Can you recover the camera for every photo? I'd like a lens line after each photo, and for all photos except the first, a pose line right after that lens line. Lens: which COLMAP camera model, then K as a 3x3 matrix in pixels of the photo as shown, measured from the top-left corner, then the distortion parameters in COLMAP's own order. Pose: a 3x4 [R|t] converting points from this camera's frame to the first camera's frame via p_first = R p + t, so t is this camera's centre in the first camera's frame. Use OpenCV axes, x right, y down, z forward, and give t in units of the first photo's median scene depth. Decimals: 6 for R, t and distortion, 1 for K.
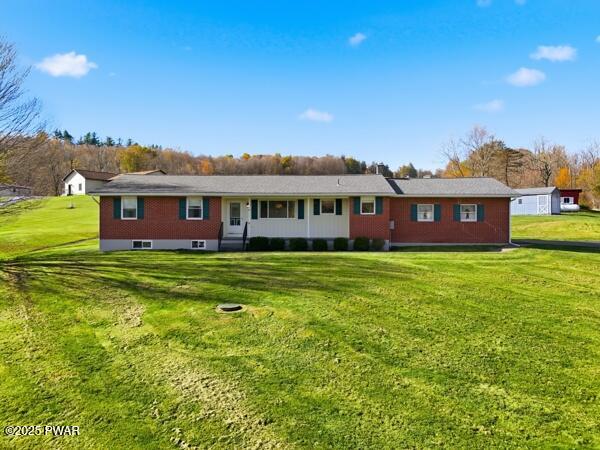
lens RADIAL K [[454.1, 0, 300.0], [0, 454.1, 225.0], [0, 0, 1]] dist [0.000680, -0.000225]
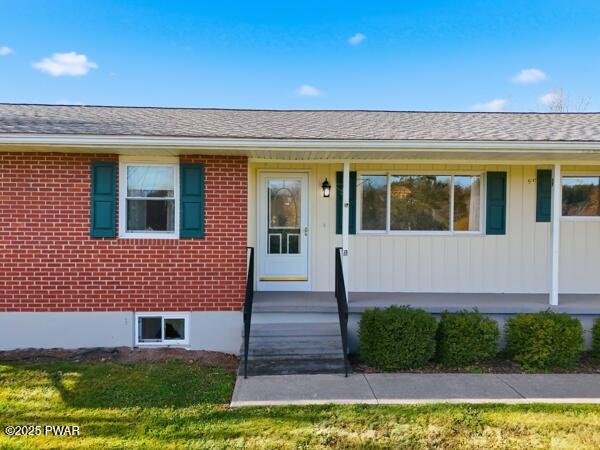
lens RADIAL K [[454.1, 0, 300.0], [0, 454.1, 225.0], [0, 0, 1]] dist [0.000680, -0.000225]
pose [[0.999997, 0.002099, 0.001219, -0.141508], [-0.002099, 0.999998, 0.000174, -0.020550], [-0.001218, -0.000177, 0.999999, 0.725457]]
